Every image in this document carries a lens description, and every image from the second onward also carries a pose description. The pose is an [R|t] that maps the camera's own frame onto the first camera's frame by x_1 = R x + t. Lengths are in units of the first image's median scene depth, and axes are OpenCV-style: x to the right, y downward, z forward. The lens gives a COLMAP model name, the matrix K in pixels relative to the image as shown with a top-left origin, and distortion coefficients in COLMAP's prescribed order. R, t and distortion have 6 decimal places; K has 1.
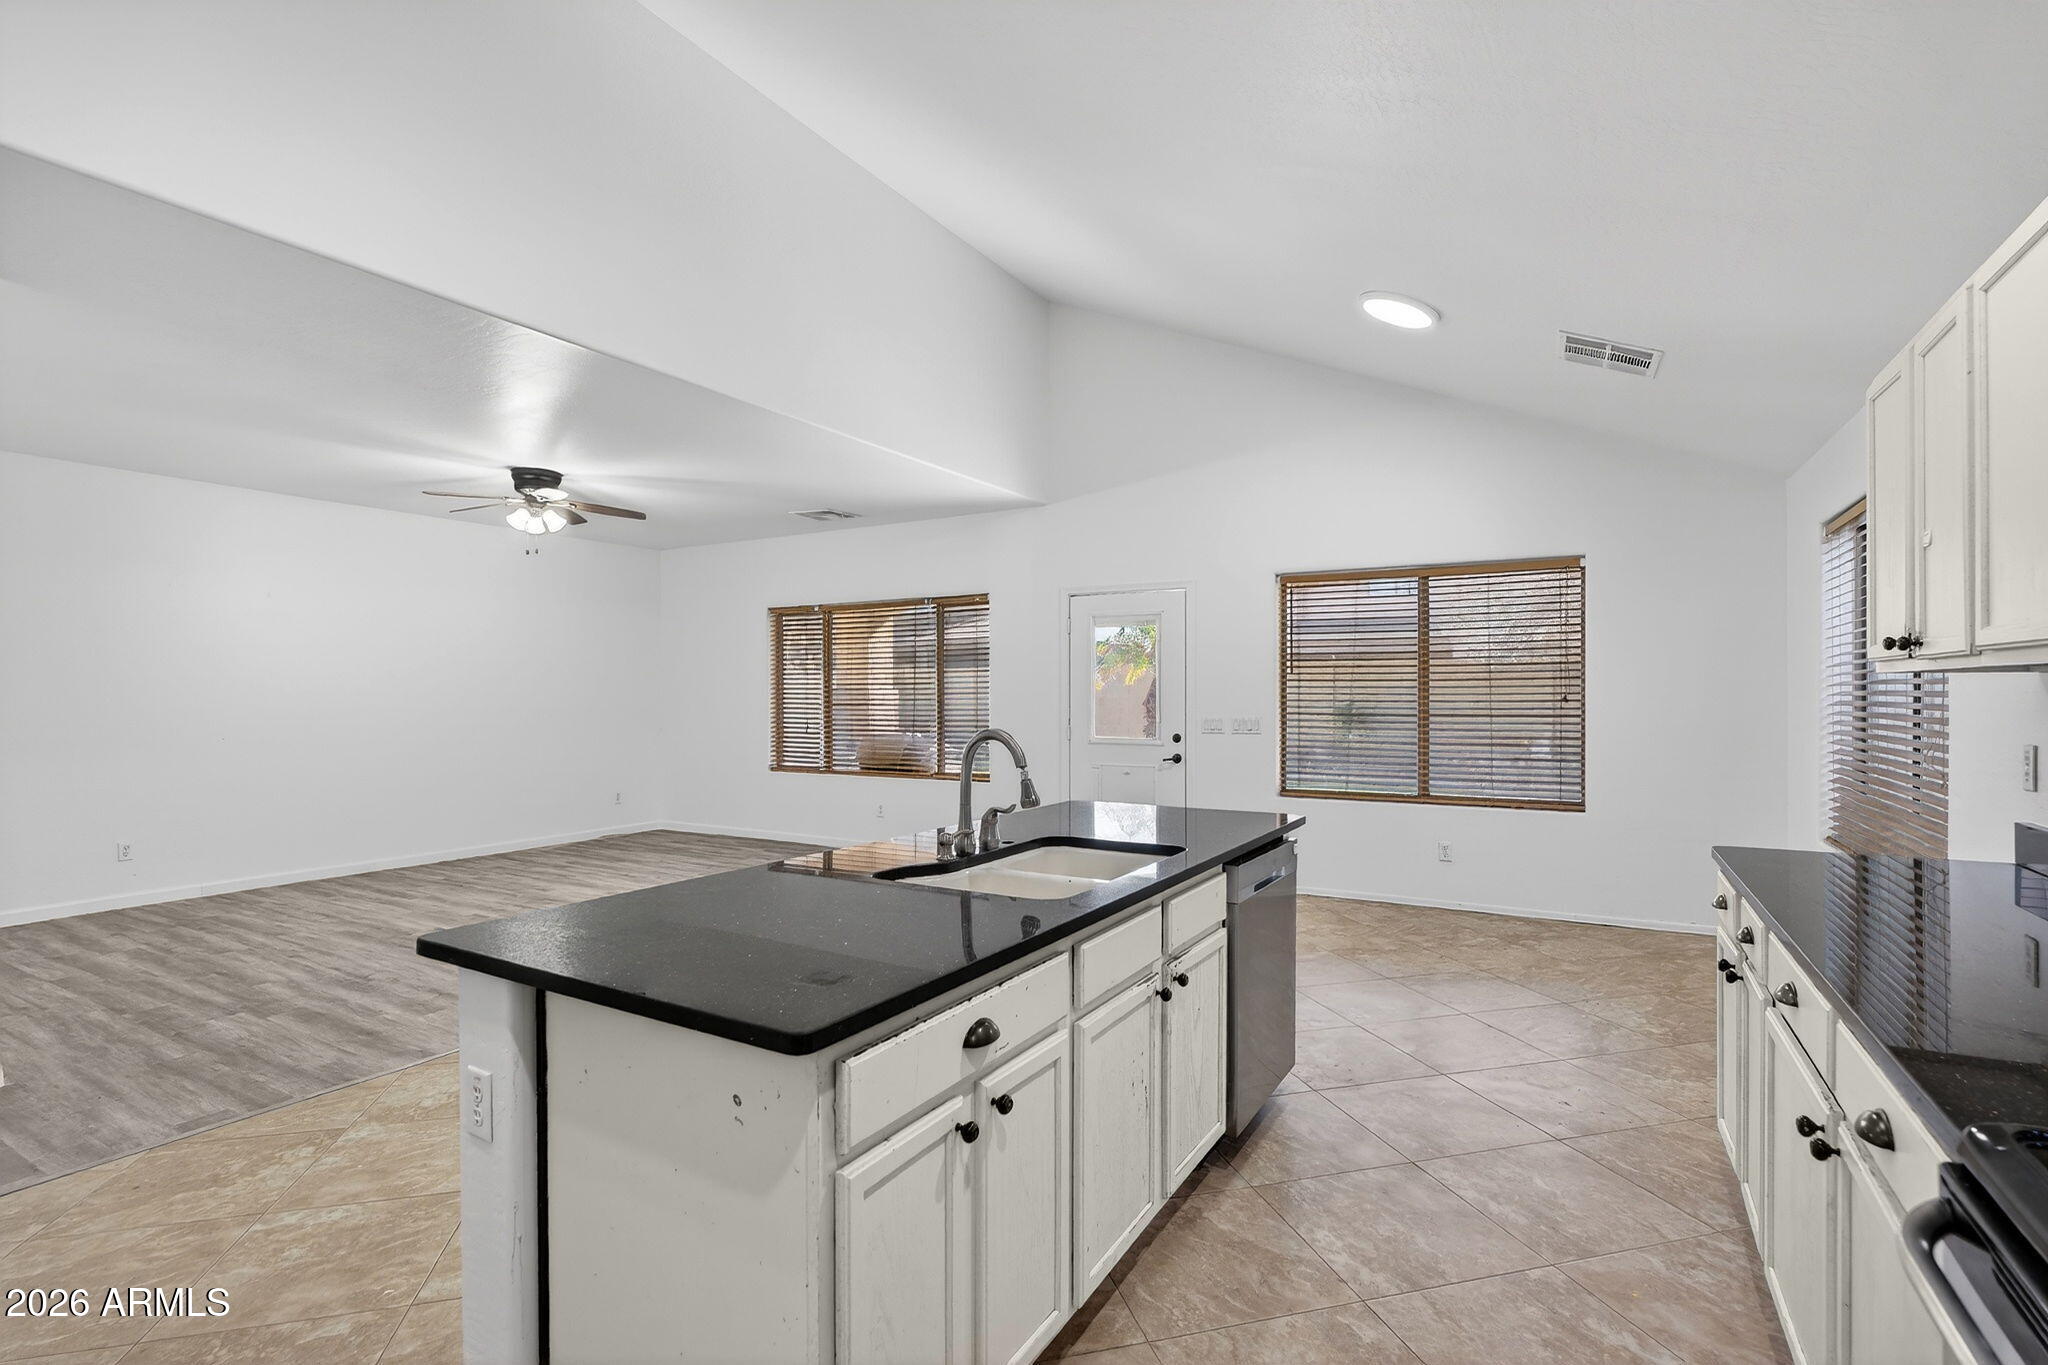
lens RADIAL K [[965.4, 0, 1024.0], [0, 965.4, 682.5], [0, 0, 1]] dist [-0.009352, -0.000030]
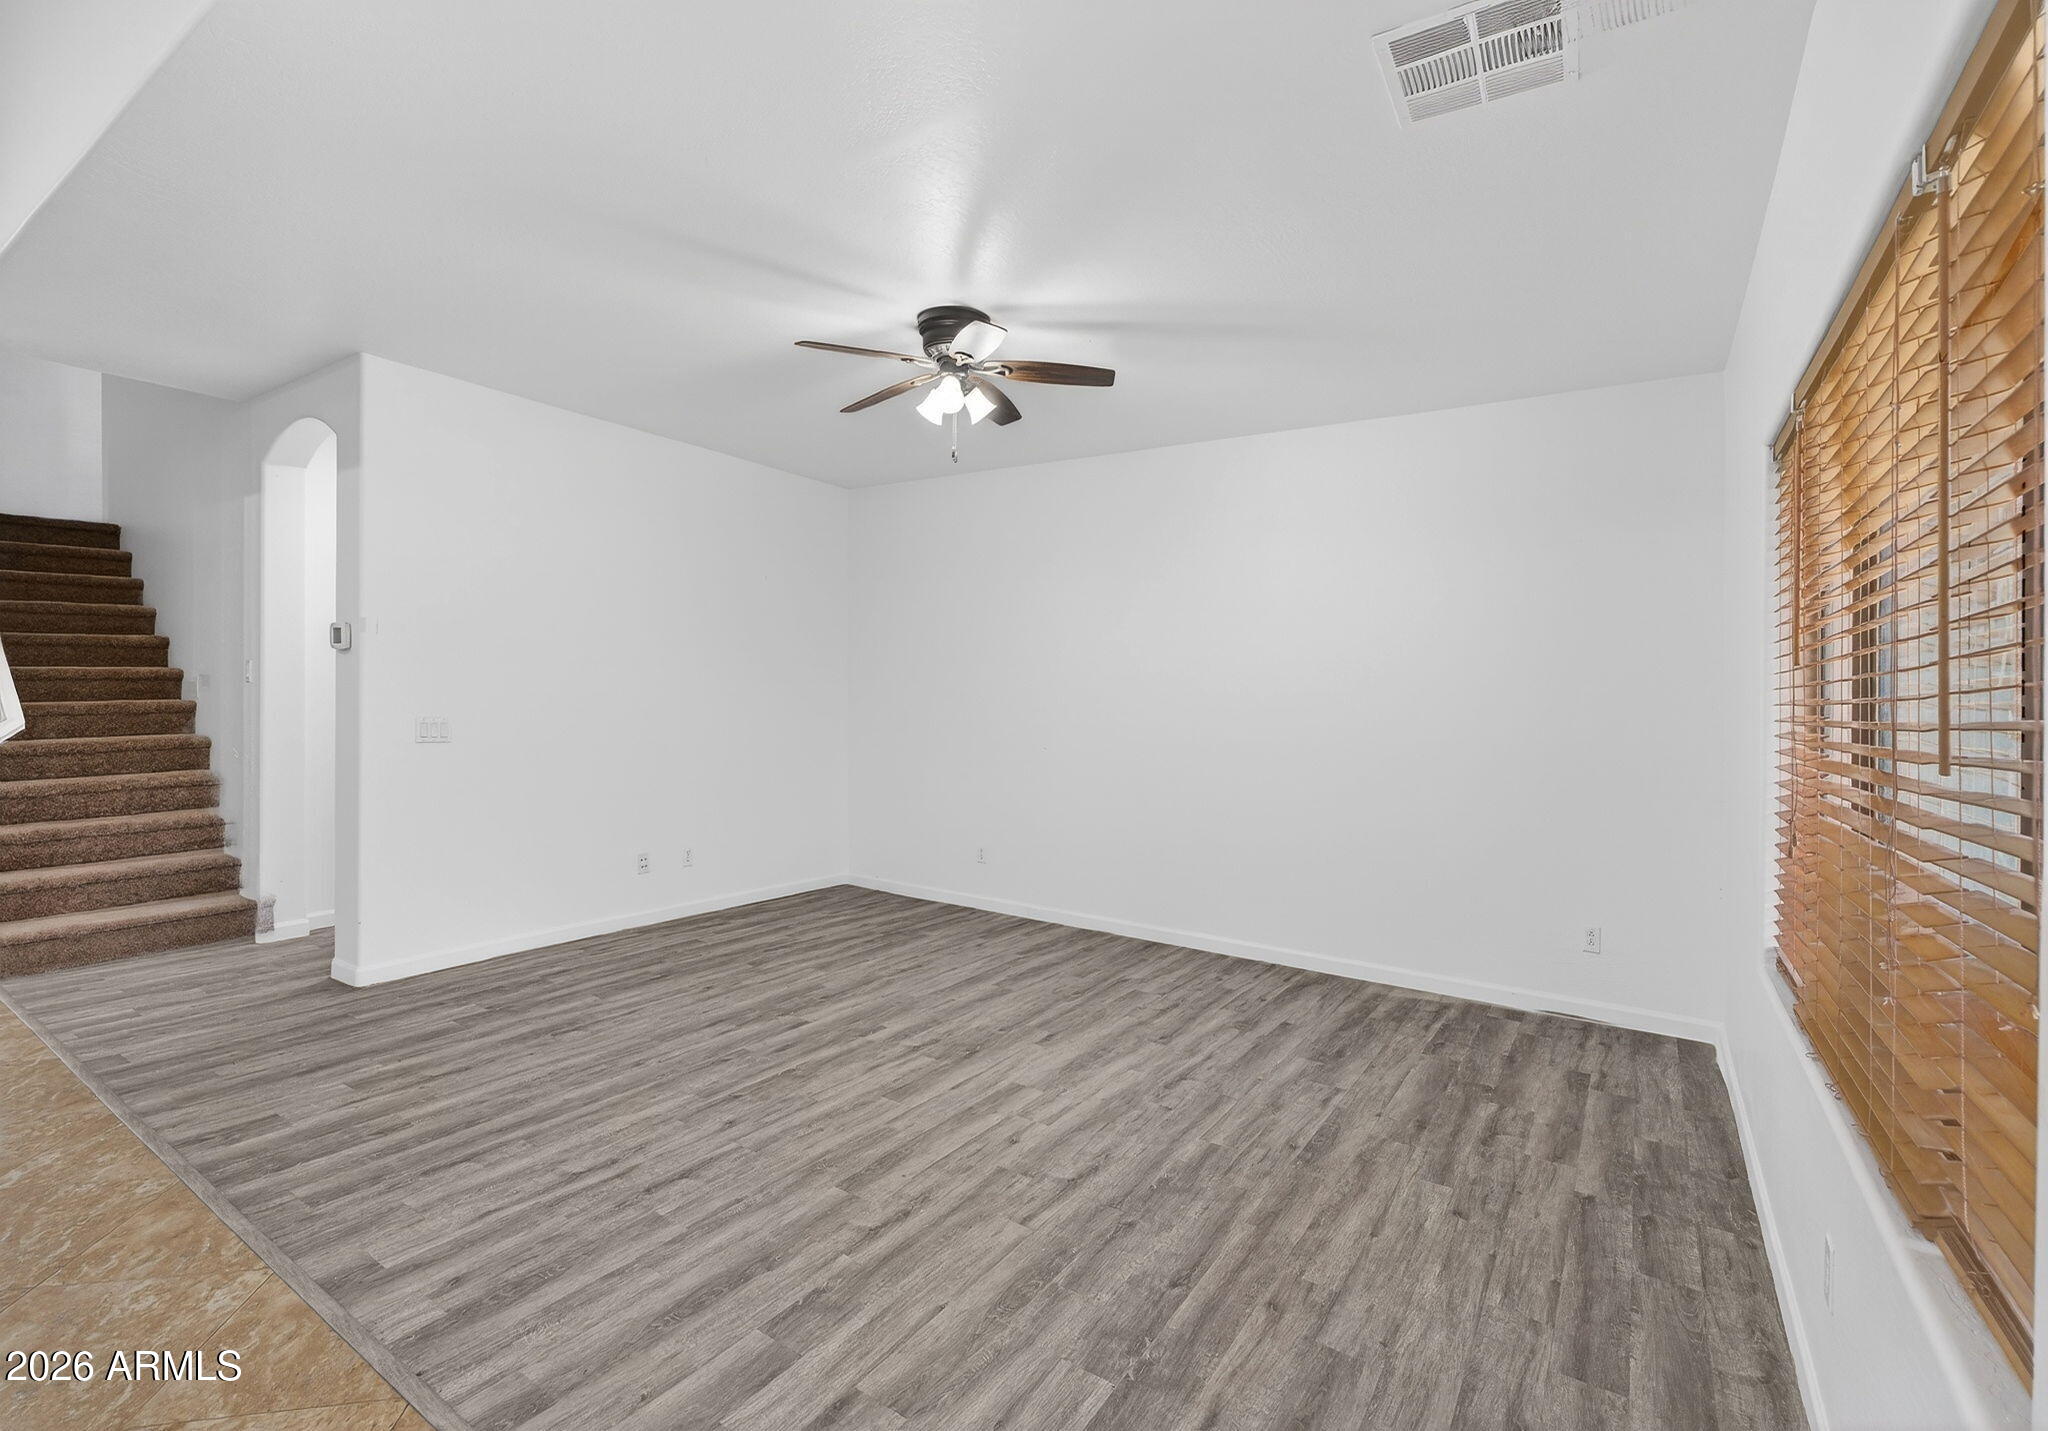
lens RADIAL K [[934.2, 0, 1017.5], [0, 934.2, 696.4], [0, 0, 1]] dist [-0.011421, 0.000620]
pose [[-0.059980, 0.000136, -0.998200, 0.104160], [-0.017360, 0.999849, 0.001179, -0.004921], [0.998049, 0.017399, -0.059968, 1.080097]]
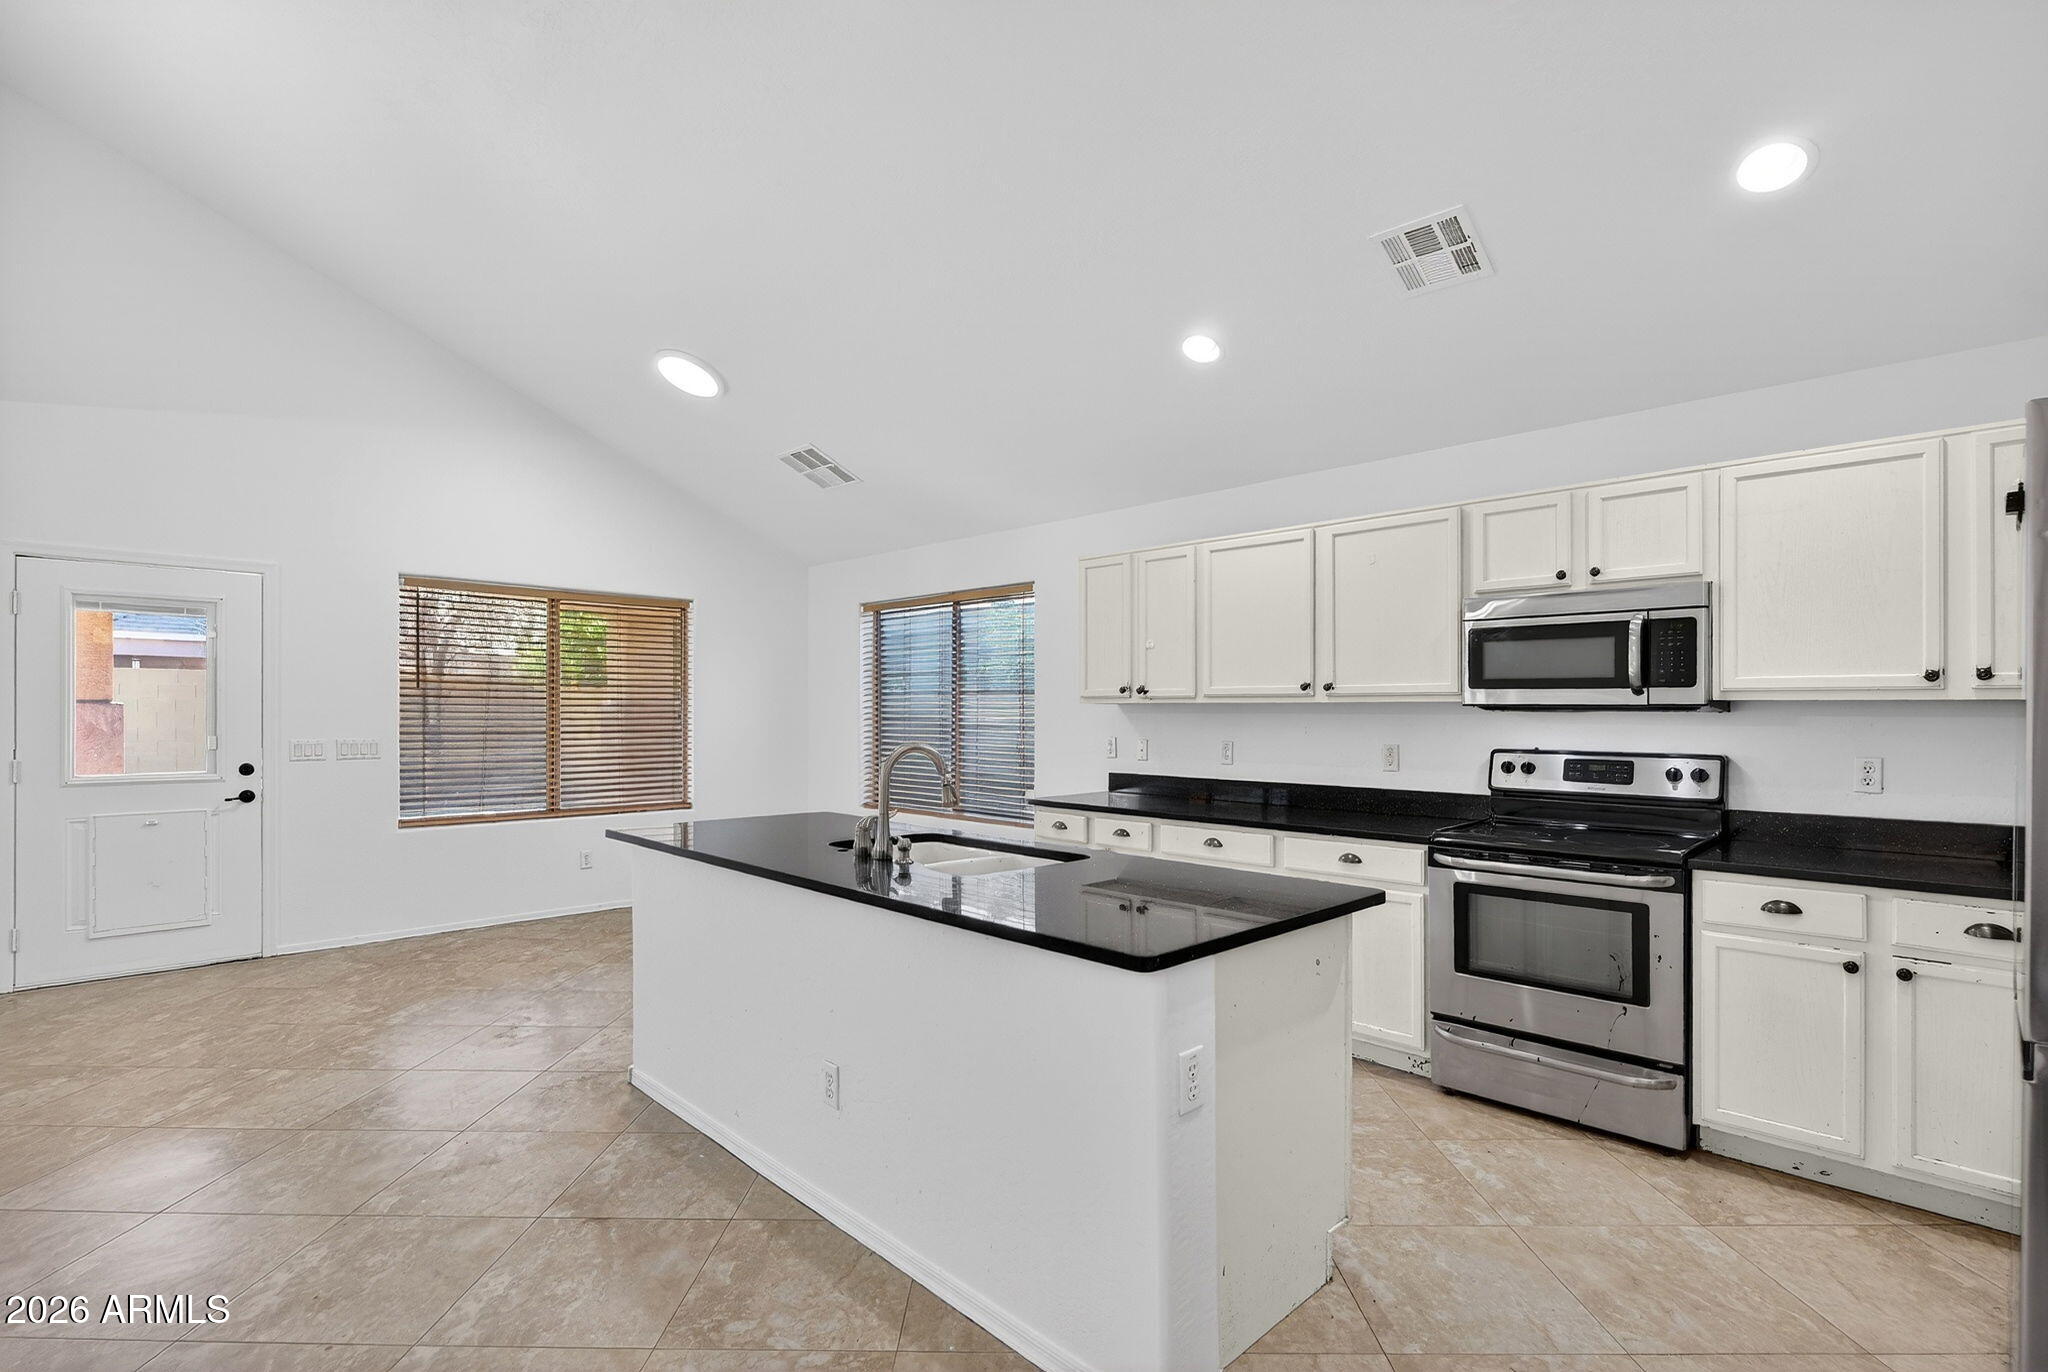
lens RADIAL K [[965.4, 0, 1024.0], [0, 965.4, 686.0], [0, 0, 1]] dist [-0.009352, -0.000030]
pose [[0.257144, 0.030250, 0.965899, -0.452500], [-0.012834, 0.999529, -0.027886, 0.006293], [-0.966288, -0.005226, 0.257411, 0.242733]]
